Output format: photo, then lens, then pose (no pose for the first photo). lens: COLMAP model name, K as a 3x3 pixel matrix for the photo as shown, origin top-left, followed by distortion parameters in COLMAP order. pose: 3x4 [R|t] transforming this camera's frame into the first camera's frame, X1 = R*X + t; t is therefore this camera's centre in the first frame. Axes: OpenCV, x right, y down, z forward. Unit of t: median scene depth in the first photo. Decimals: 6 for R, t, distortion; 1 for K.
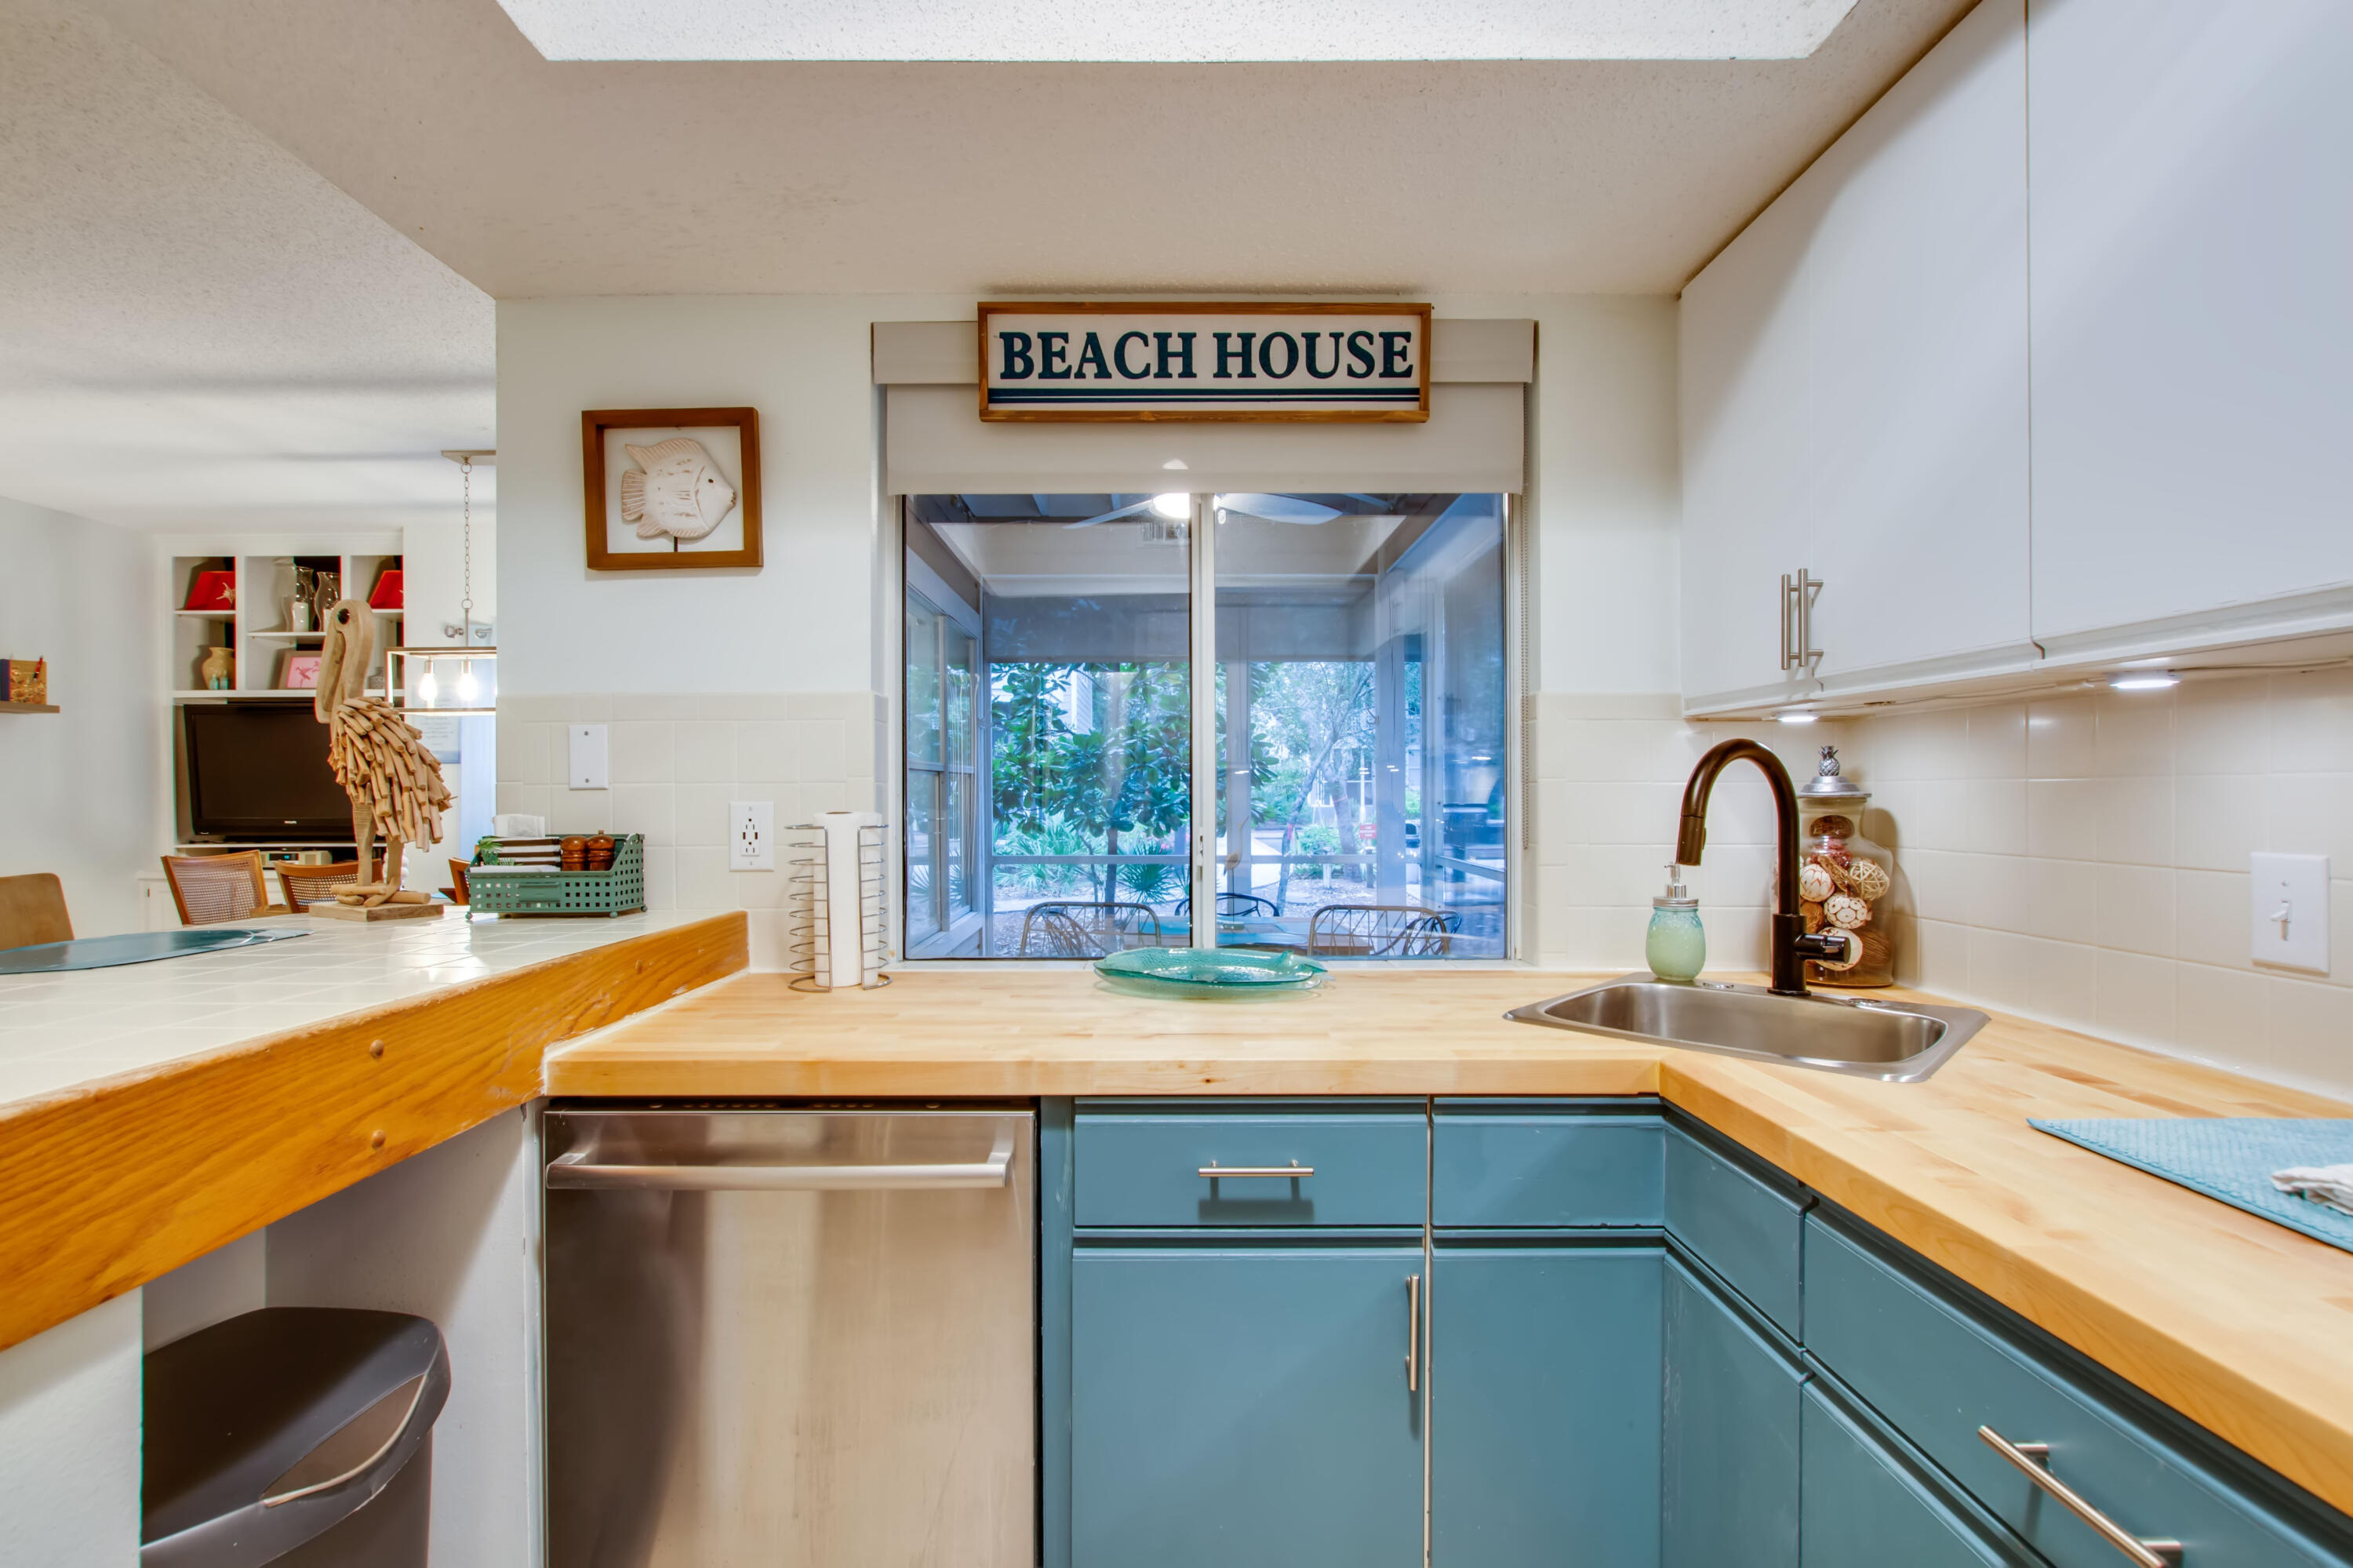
lens RADIAL K [[1074.3, 0, 1174.3], [0, 1074.3, 795.2], [0, 0, 1]] dist [-0.011558, 0.001971]
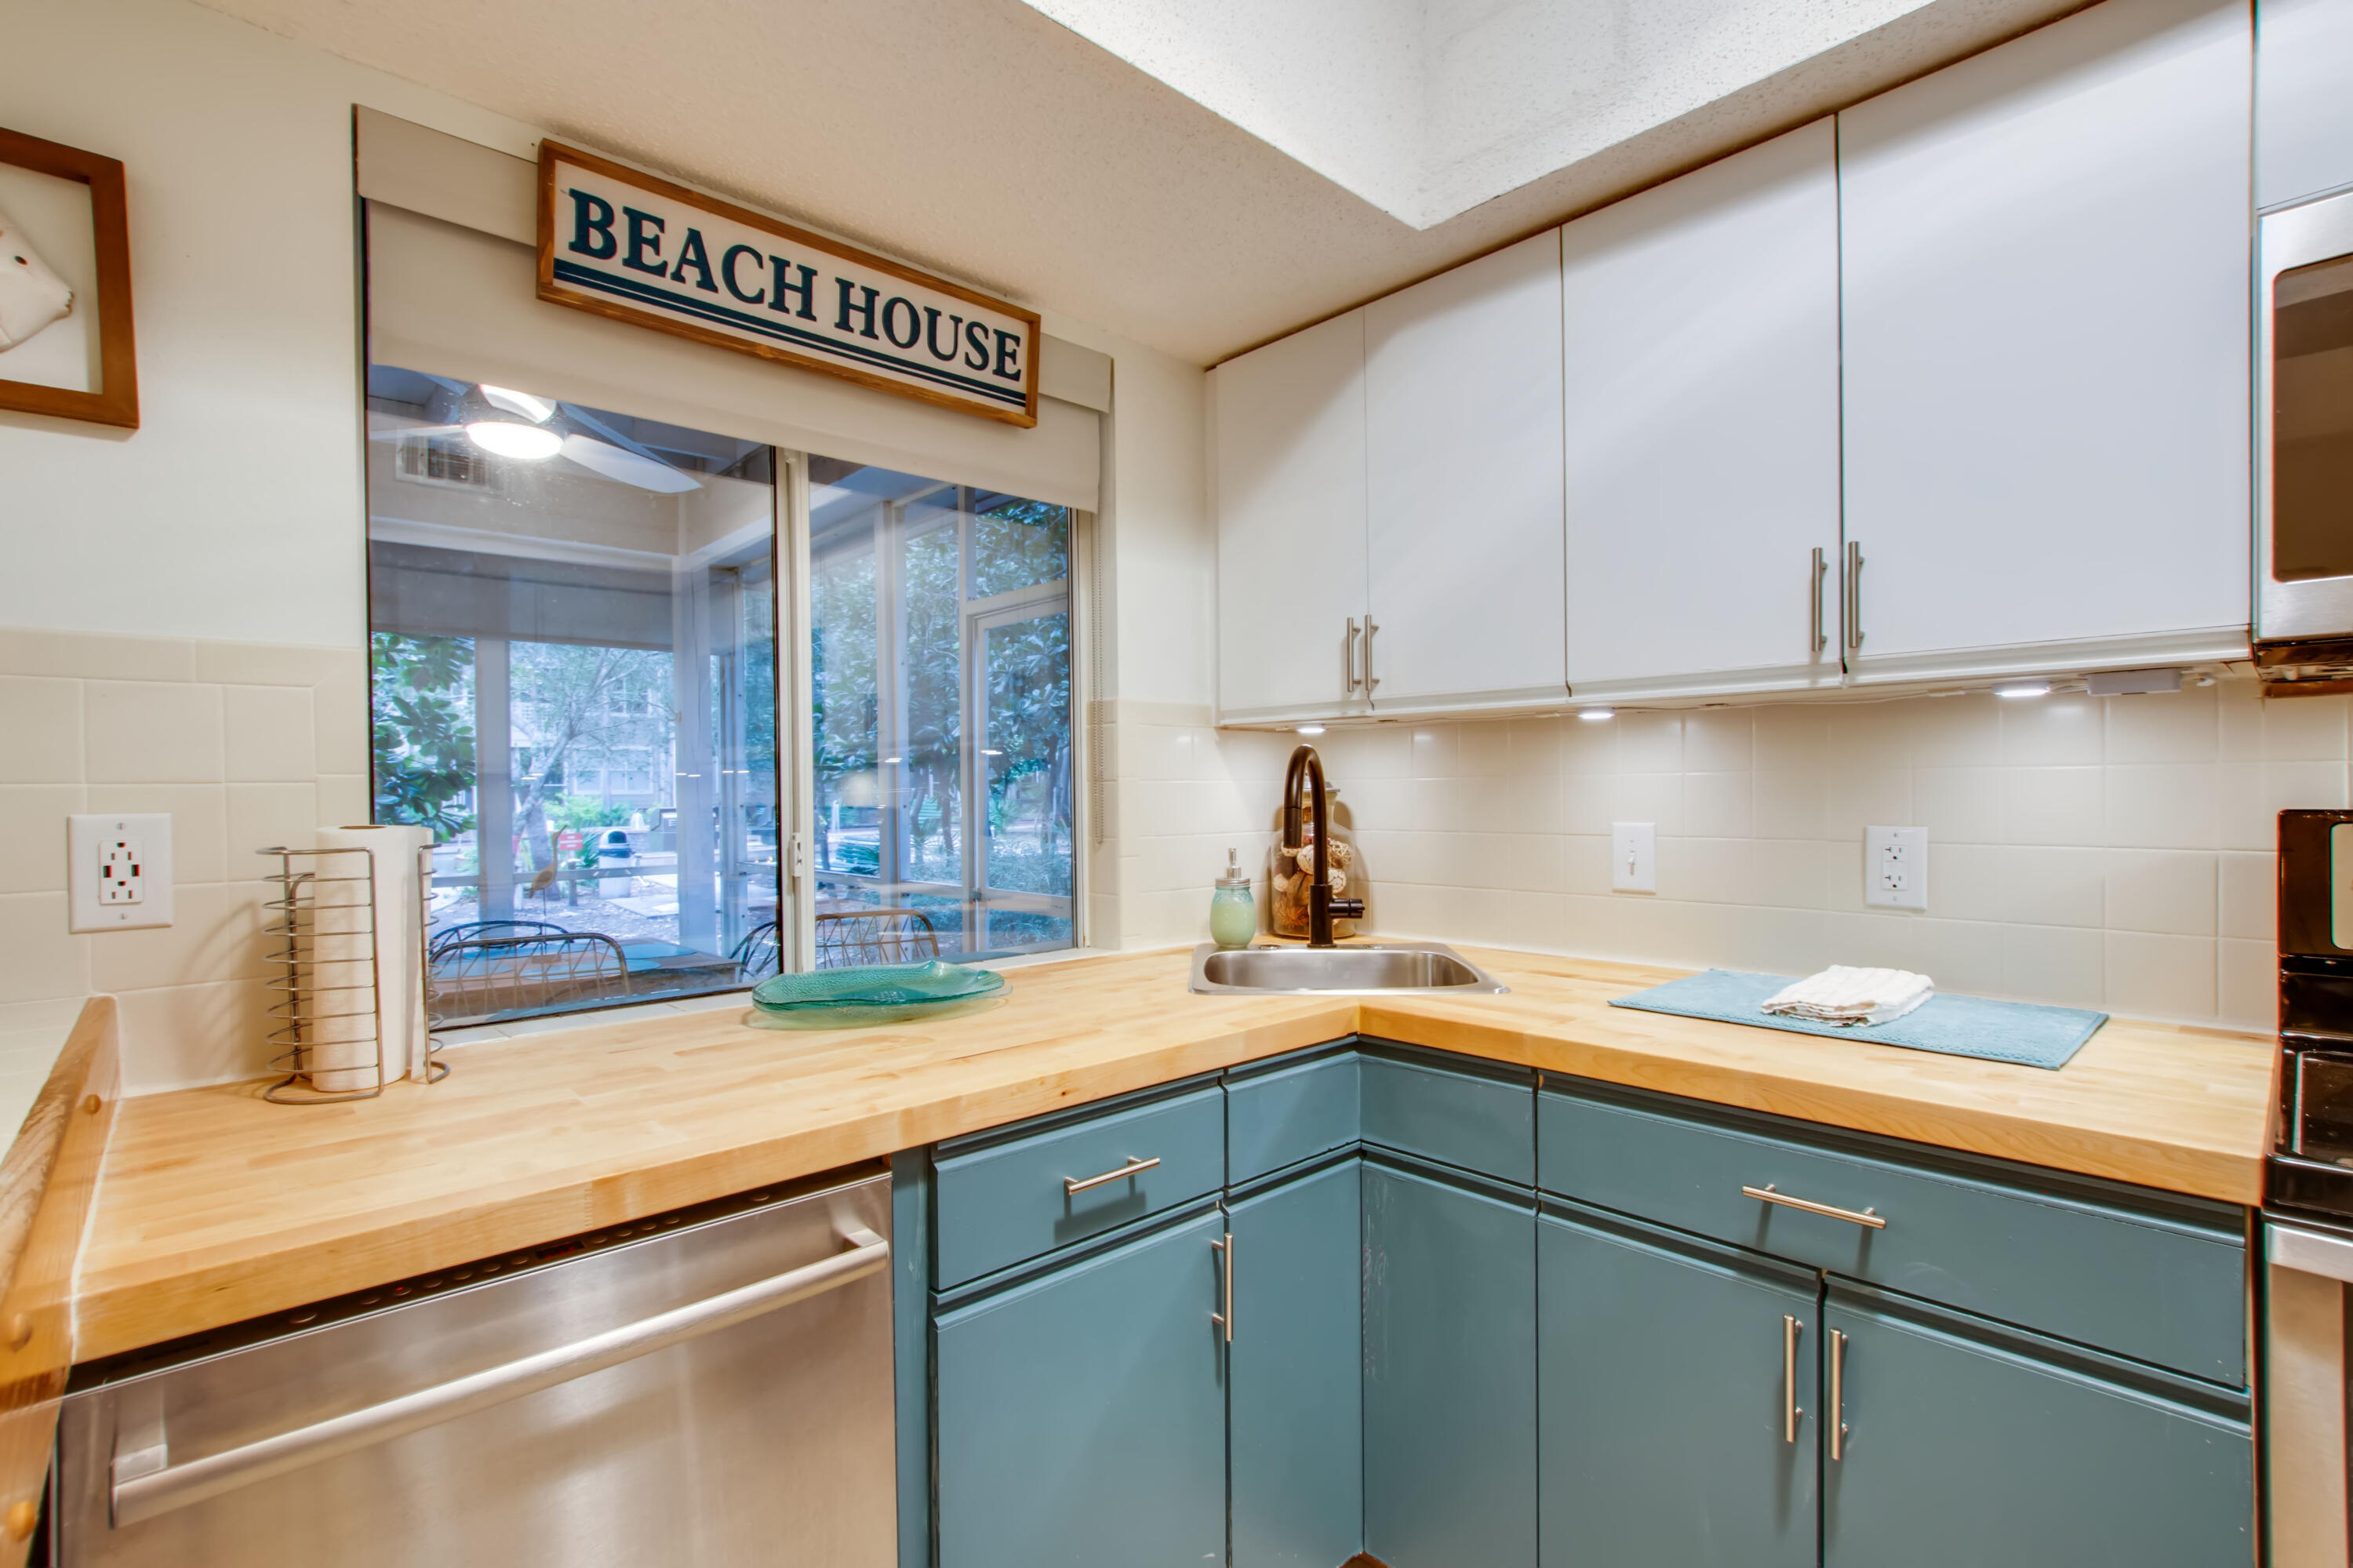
lens RADIAL K [[1074.3, 0, 1174.3], [0, 1074.3, 795.2], [0, 0, 1]] dist [-0.011558, 0.001971]
pose [[0.736011, -0.009899, 0.676897, -0.362333], [0.011654, 0.999930, 0.001951, 0.000830], [-0.676869, 0.006453, 0.736075, 0.157682]]
